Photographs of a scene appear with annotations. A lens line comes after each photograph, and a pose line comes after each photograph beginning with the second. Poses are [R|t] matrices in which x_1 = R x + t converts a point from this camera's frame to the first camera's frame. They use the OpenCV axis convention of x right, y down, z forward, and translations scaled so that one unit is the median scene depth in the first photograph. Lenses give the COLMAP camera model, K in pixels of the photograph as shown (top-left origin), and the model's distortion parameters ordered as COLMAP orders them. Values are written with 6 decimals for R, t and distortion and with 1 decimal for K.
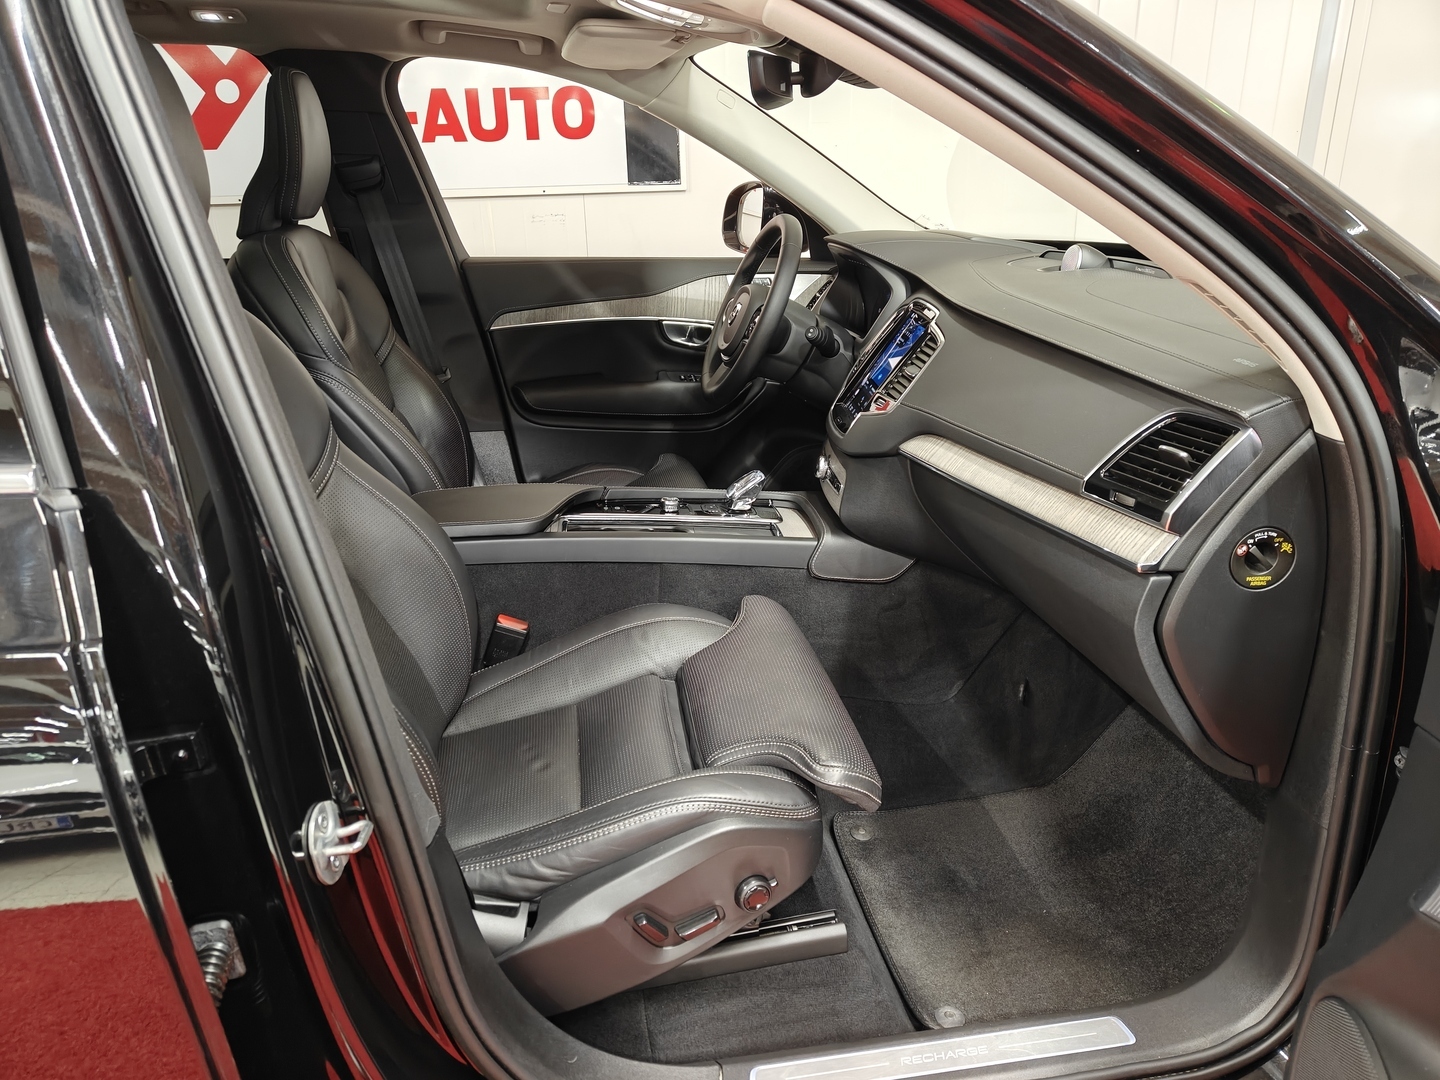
lens RADIAL K [[1015.9, 0, 724.3], [0, 1015.9, 540.8], [0, 0, 1]] dist [-0.042526, 0.038032]
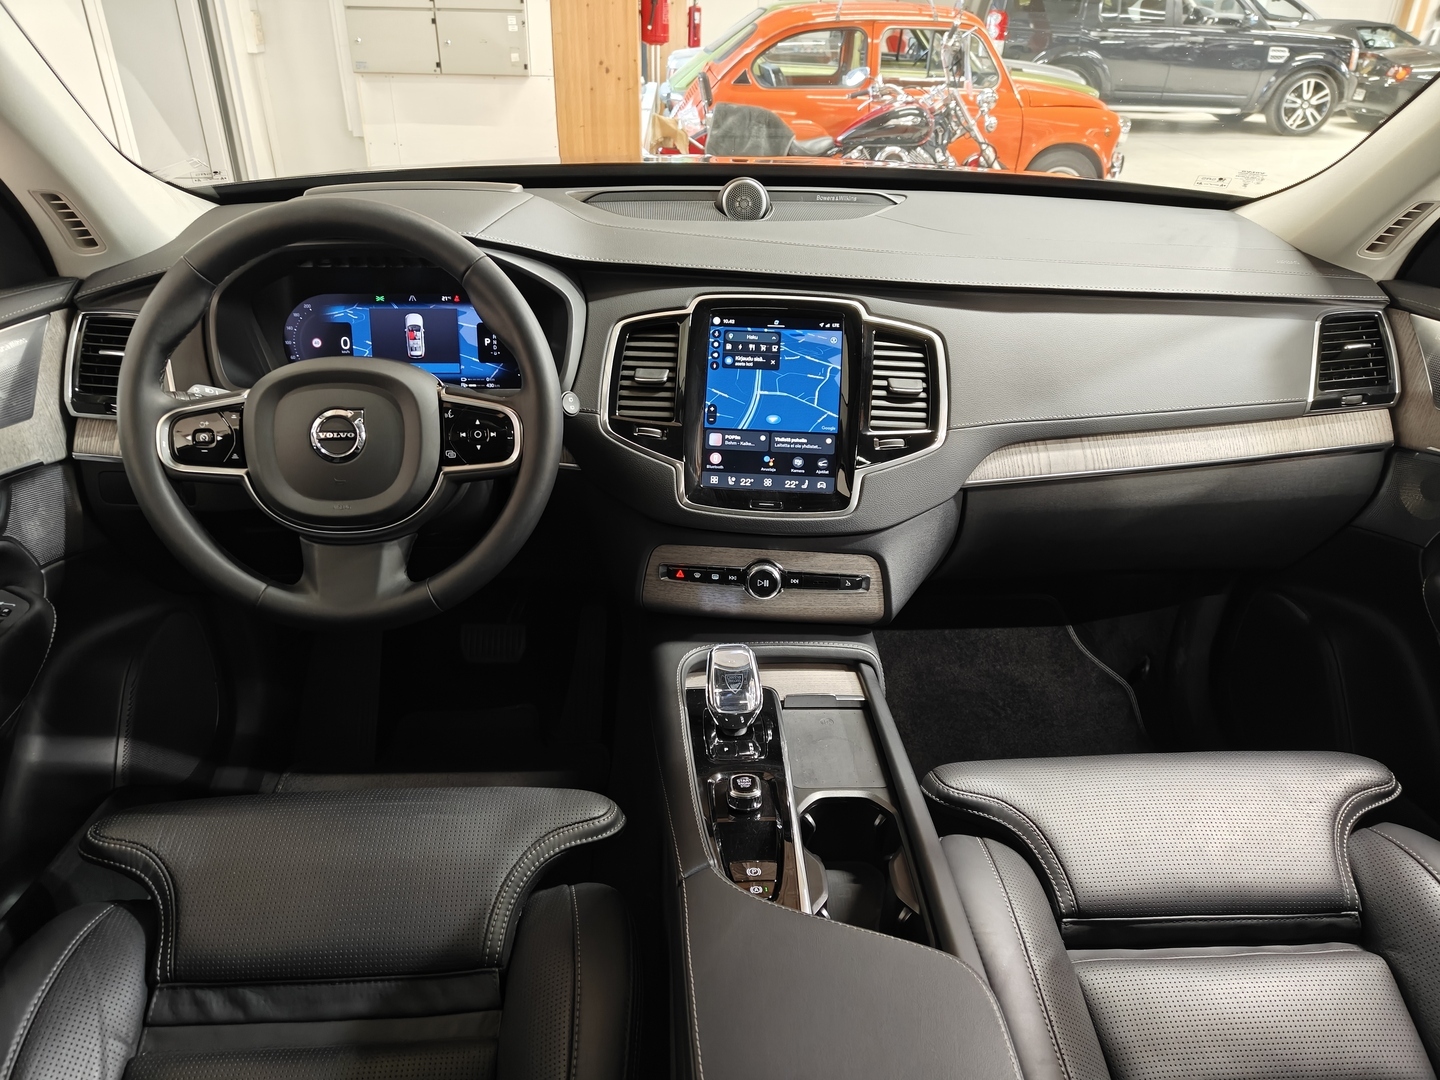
lens RADIAL K [[1000.1, 0, 725.1], [0, 1000.1, 538.6], [0, 0, 1]] dist [0.002666, -0.001770]
pose [[0.091035, -0.439231, 0.893750, -0.478970], [0.327207, 0.860841, 0.389729, -0.365428], [-0.940558, 0.256962, 0.222086, 0.923828]]
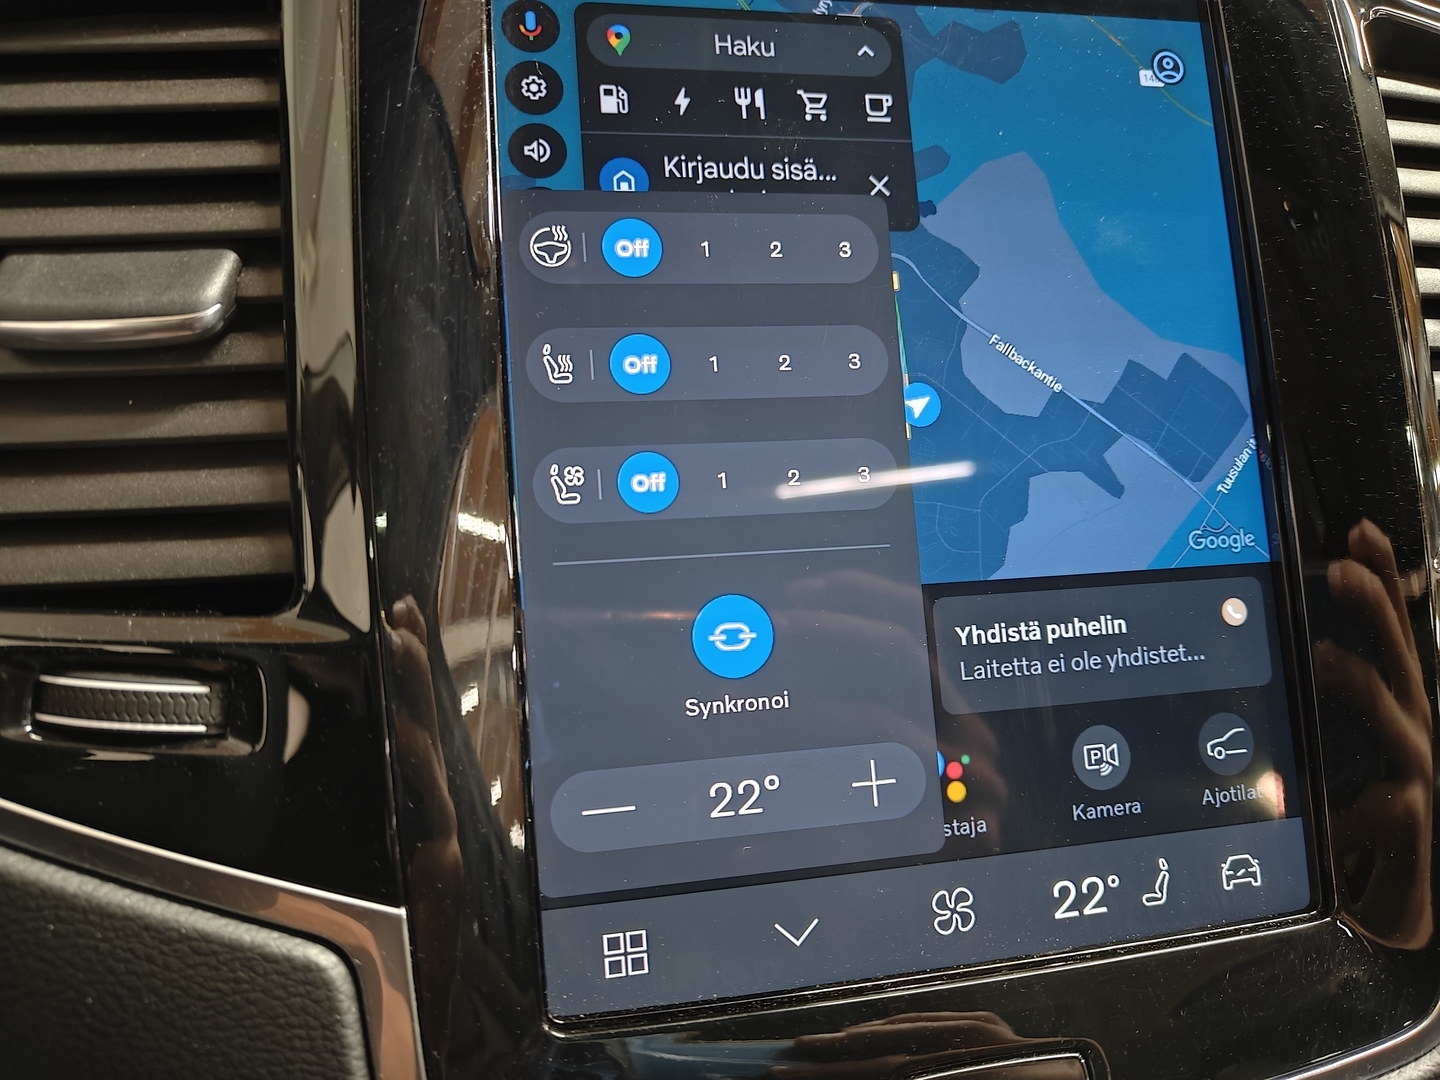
lens RADIAL K [[1015.9, 0, 724.3], [0, 1015.9, 540.8], [0, 0, 1]] dist [-0.042526, 0.038032]
pose [[-0.176839, -0.447223, 0.876767, 0.063566], [0.304726, 0.822159, 0.480830, -0.221778], [-0.935879, 0.352203, -0.009109, 1.046070]]
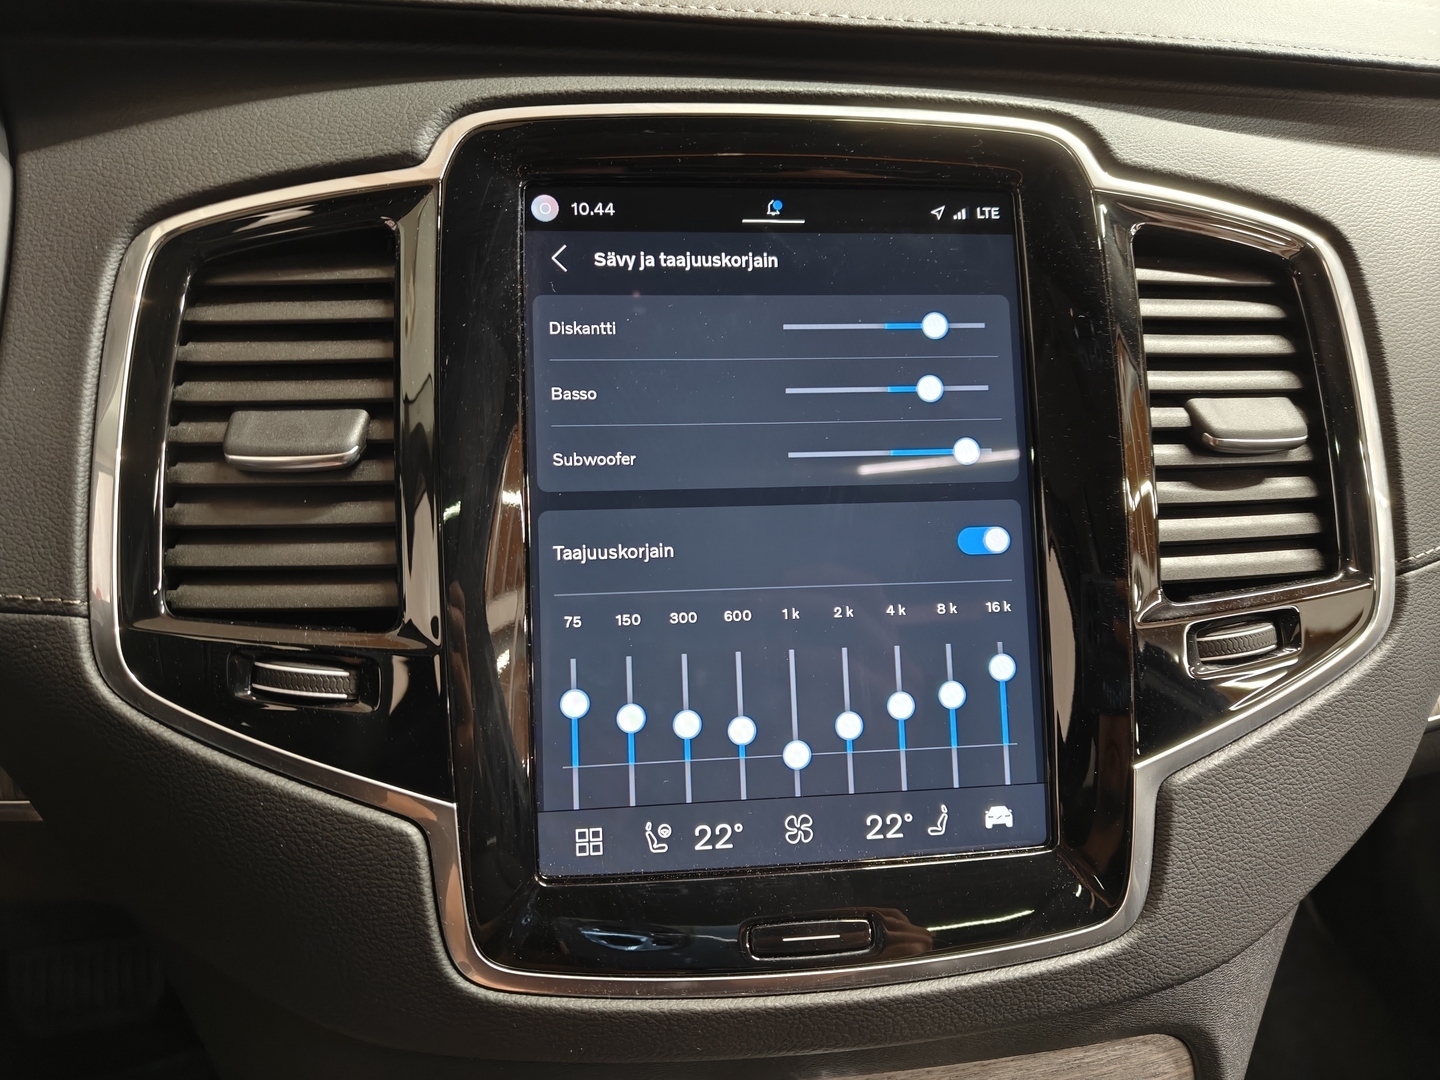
lens RADIAL K [[1001.3, 0, 728.7], [0, 1001.3, 542.1], [0, 0, 1]] dist [0.001418, -0.000189]
pose [[-0.094507, -0.473403, 0.875762, 0.010719], [0.318928, 0.818937, 0.477102, -0.254963], [-0.943055, 0.324395, 0.073586, 1.018395]]
